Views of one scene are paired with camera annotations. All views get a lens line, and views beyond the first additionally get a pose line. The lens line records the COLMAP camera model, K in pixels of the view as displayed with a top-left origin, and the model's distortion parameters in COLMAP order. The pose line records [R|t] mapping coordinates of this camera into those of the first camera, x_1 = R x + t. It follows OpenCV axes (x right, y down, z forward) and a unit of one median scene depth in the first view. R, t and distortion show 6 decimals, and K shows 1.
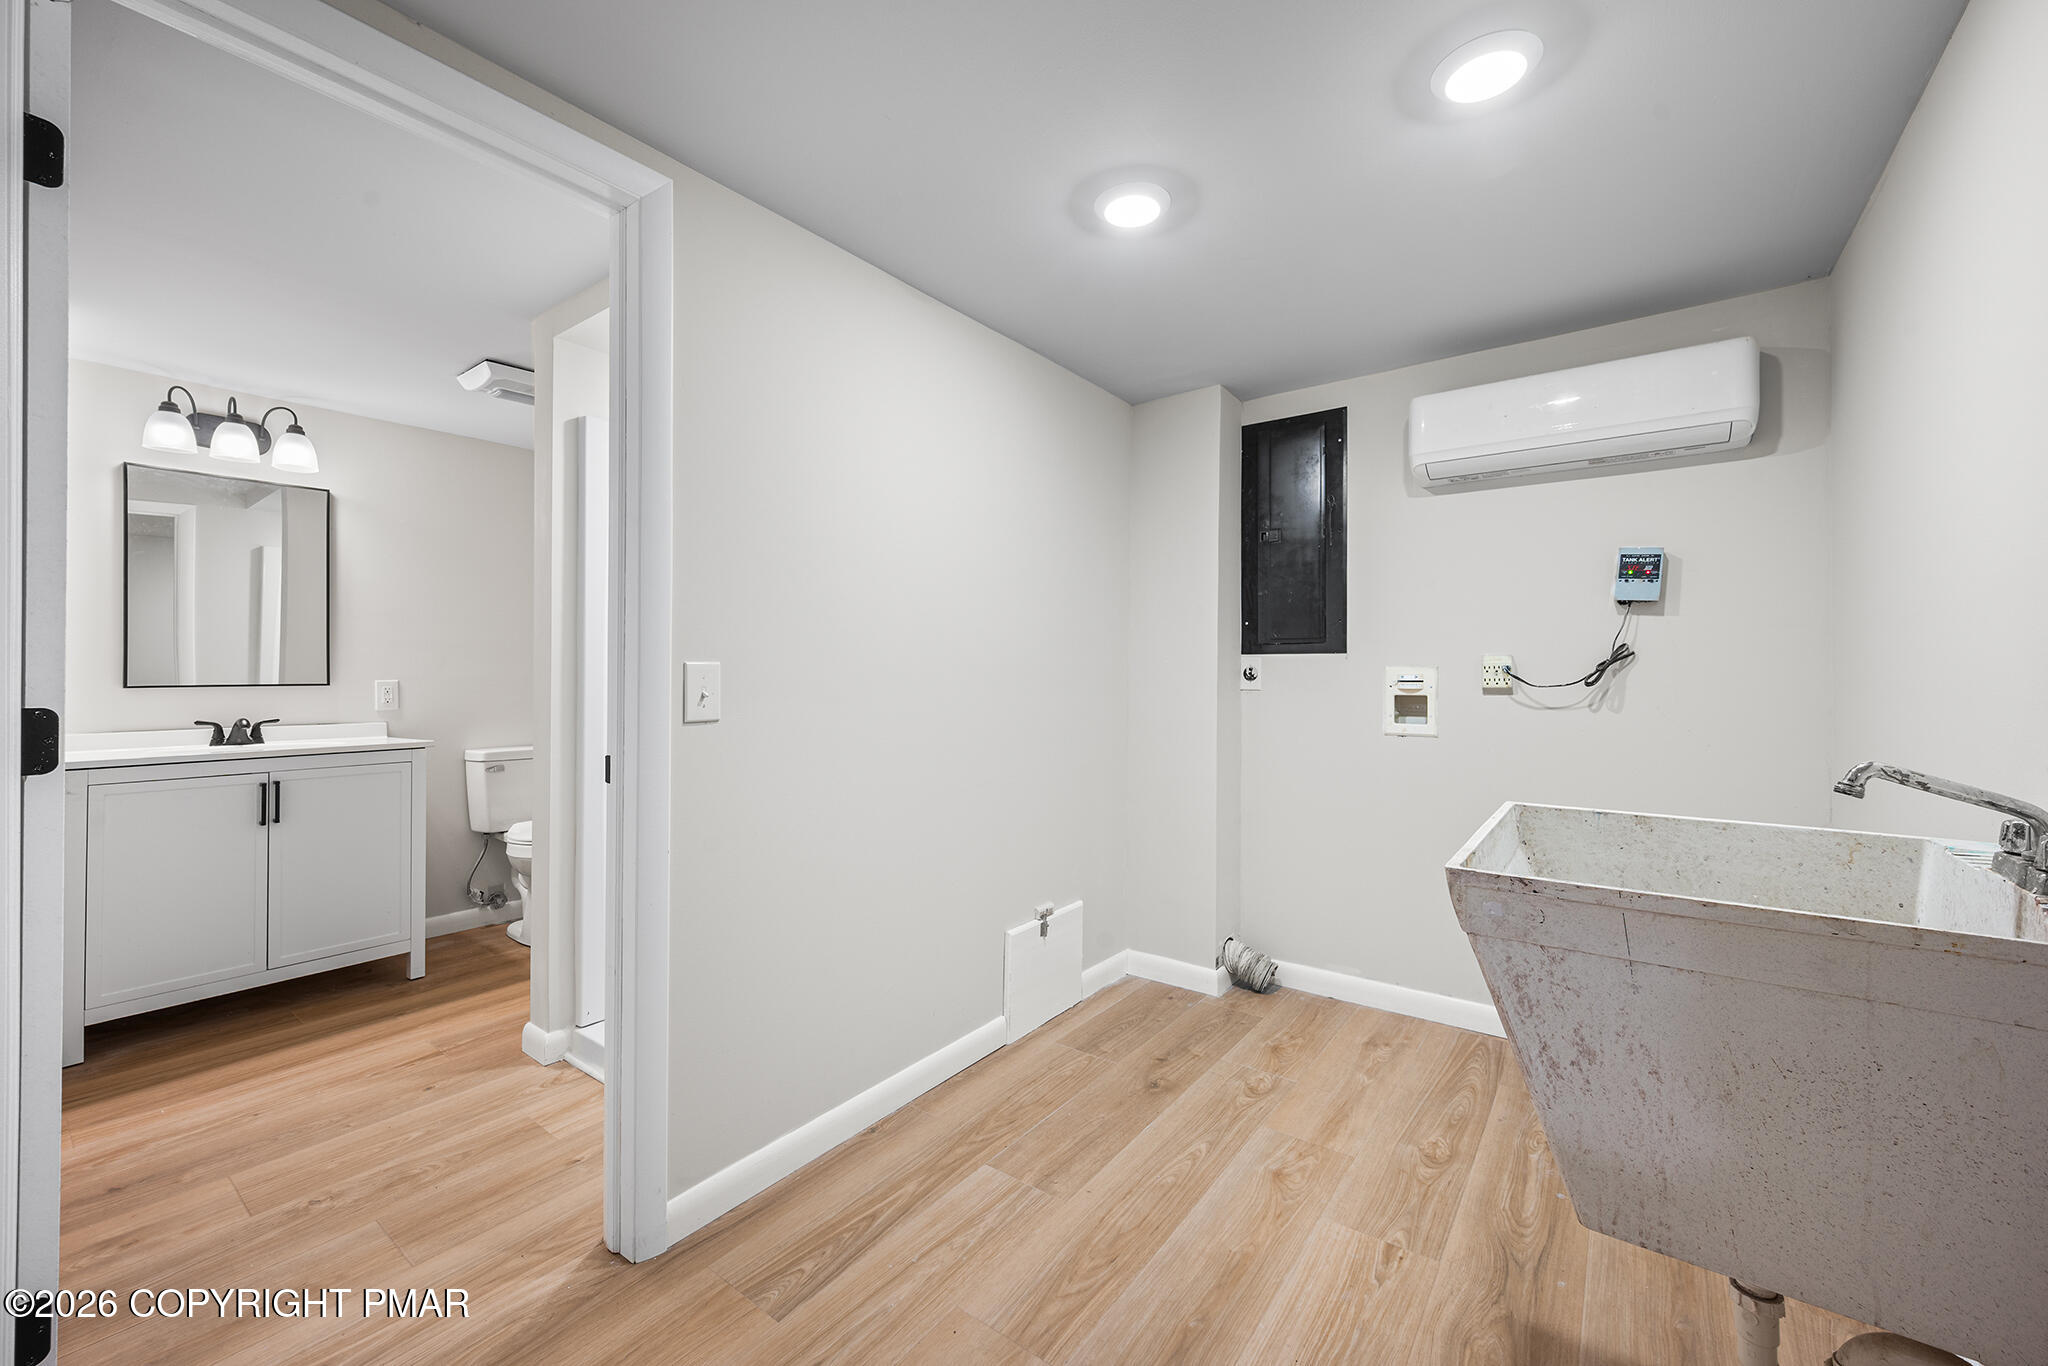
lens RADIAL K [[819.6, 0, 1017.9], [0, 819.6, 667.0], [0, 0, 1]] dist [0.001202, 0.000183]
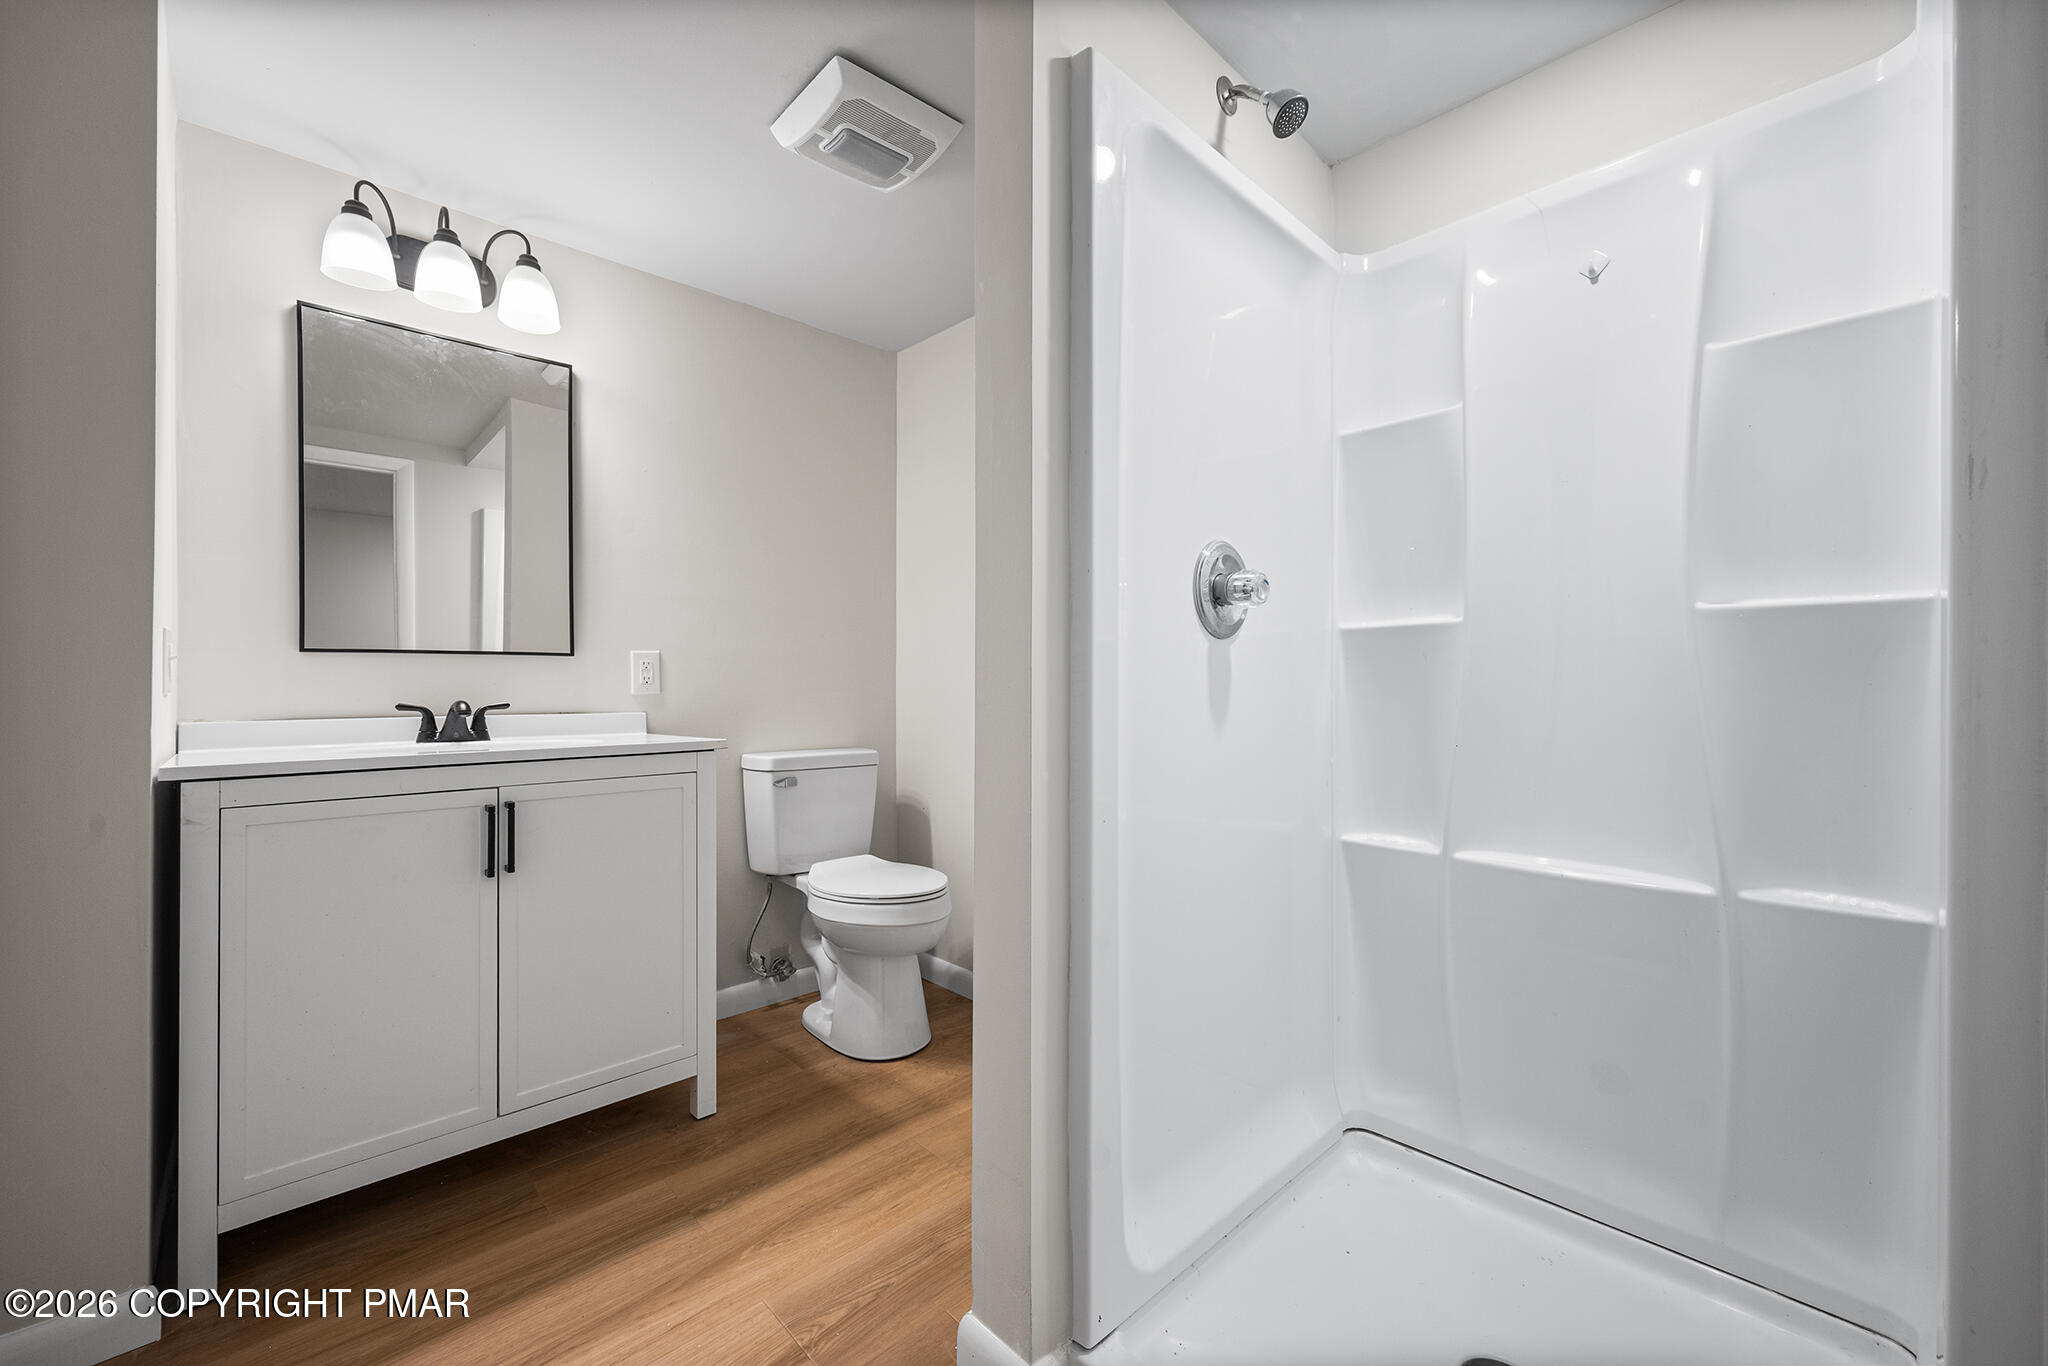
lens RADIAL K [[817.2, 0, 1012.5], [0, 817.2, 683.2], [0, 0, 1]] dist [0.002017, -0.000122]
pose [[0.985701, 0.000381, -0.168502, -0.398357], [0.001074, 0.999963, 0.008542, 0.042638], [0.168499, -0.008601, 0.985664, 0.428185]]
